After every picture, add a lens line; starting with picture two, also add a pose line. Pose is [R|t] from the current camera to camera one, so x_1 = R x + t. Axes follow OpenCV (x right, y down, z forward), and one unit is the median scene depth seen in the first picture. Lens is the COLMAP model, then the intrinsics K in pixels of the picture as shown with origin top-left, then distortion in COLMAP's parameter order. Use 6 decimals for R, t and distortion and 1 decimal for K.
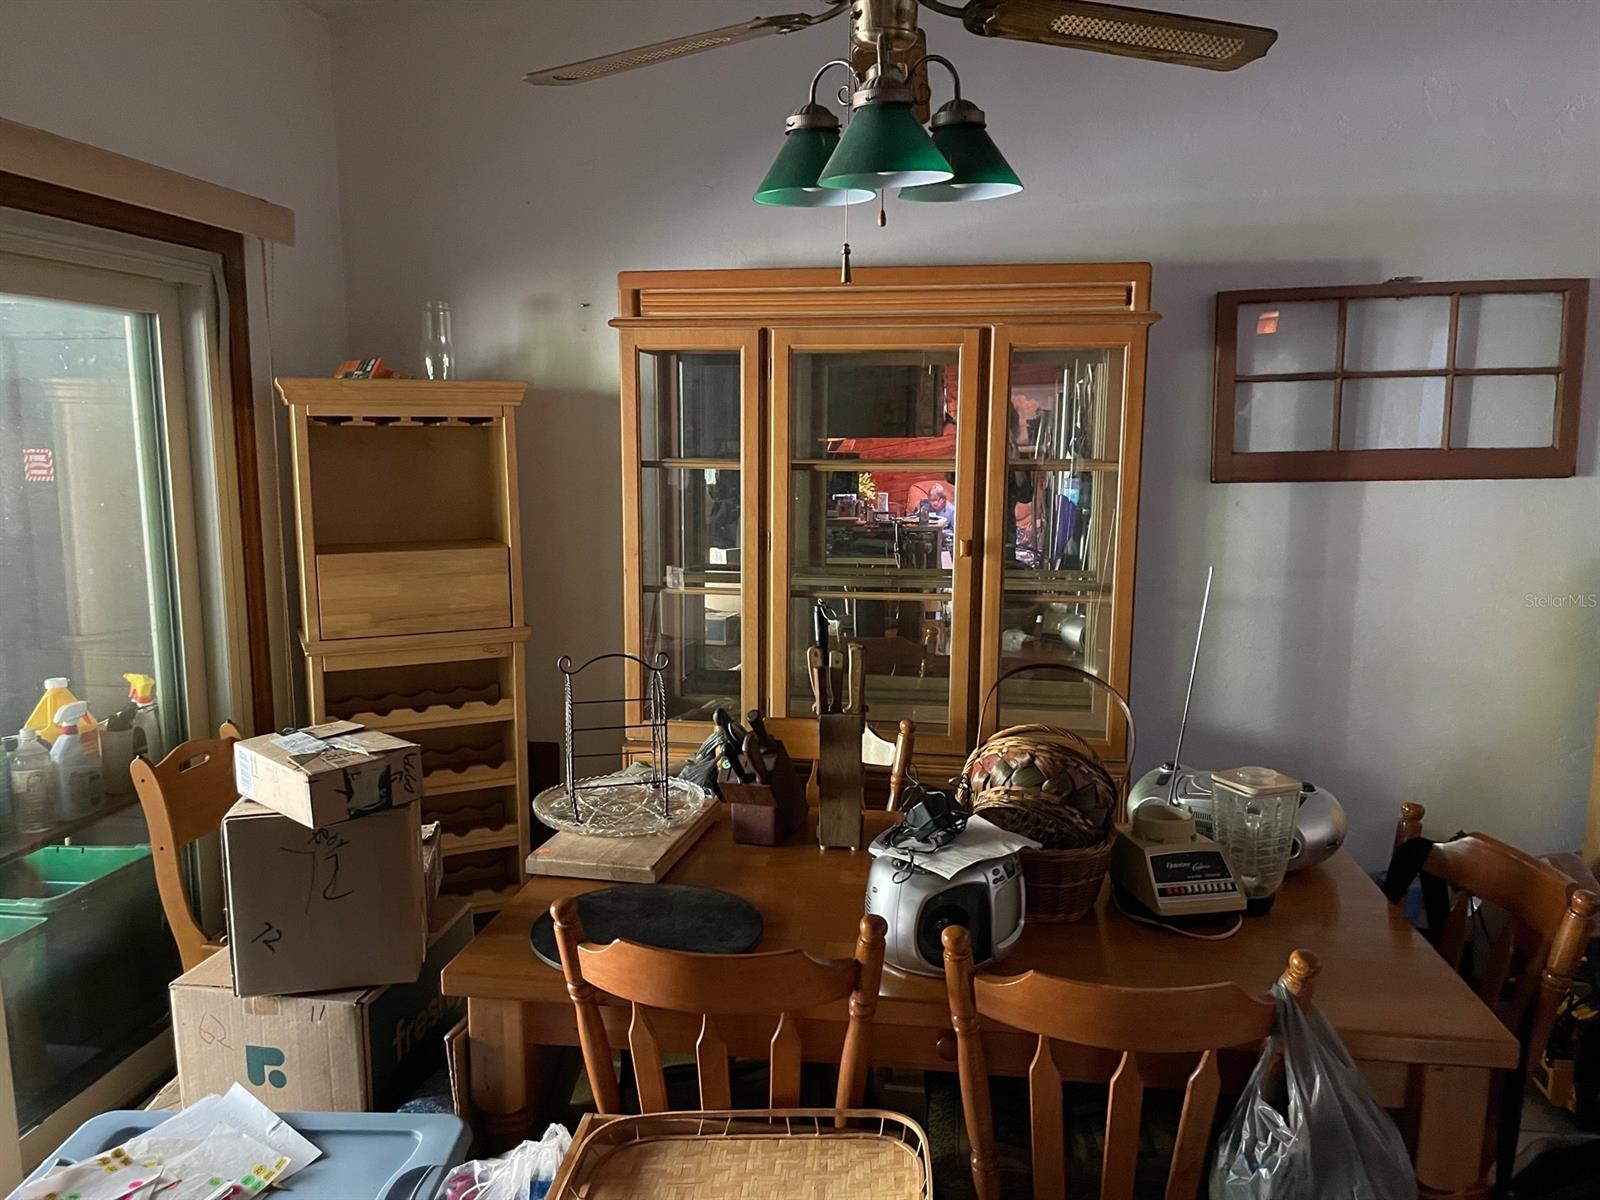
lens RADIAL K [[1210.5, 0, 796.9], [0, 1210.5, 595.8], [0, 0, 1]] dist [0.056323, -0.045119]
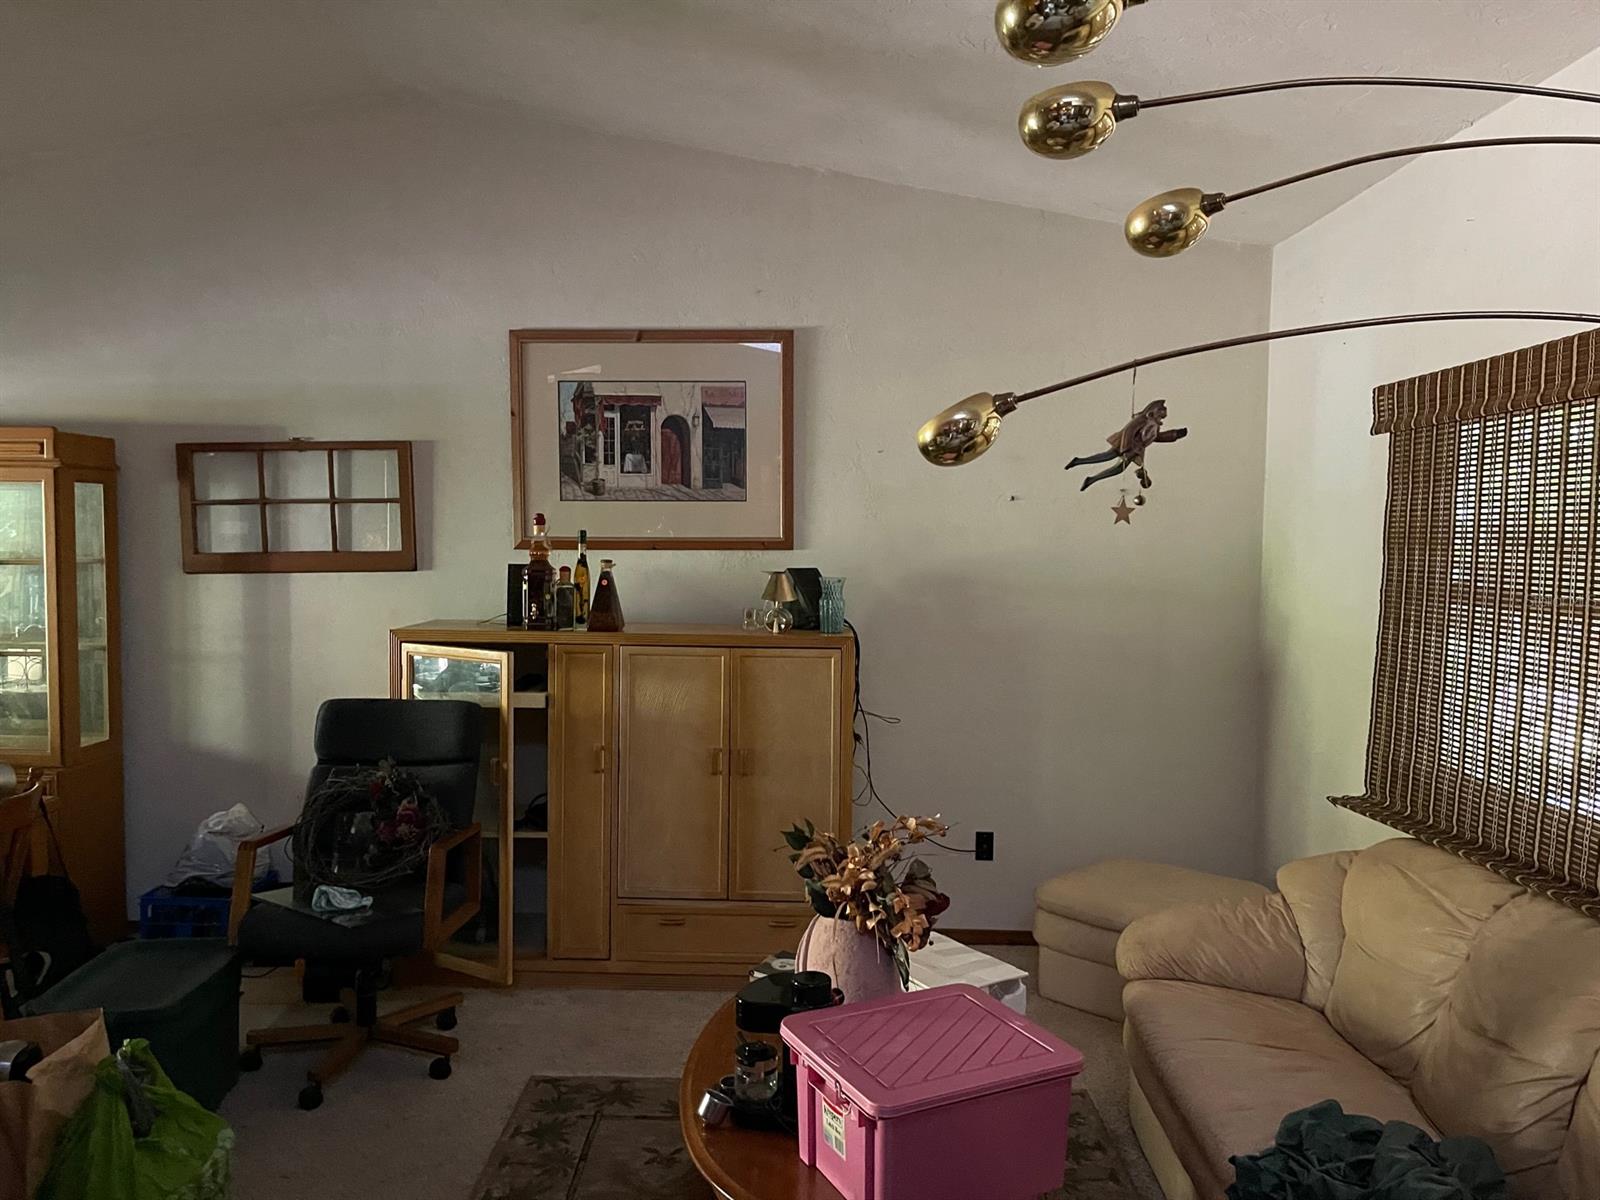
lens RADIAL K [[1210.5, 0, 800.3], [0, 1210.5, 609.3], [0, 0, 1]] dist [0.056323, -0.045119]
pose [[0.991935, -0.007312, 0.126534, 0.903467], [0.016721, 0.997158, -0.073463, 0.068966], [-0.125637, 0.074986, 0.989238, -0.532584]]
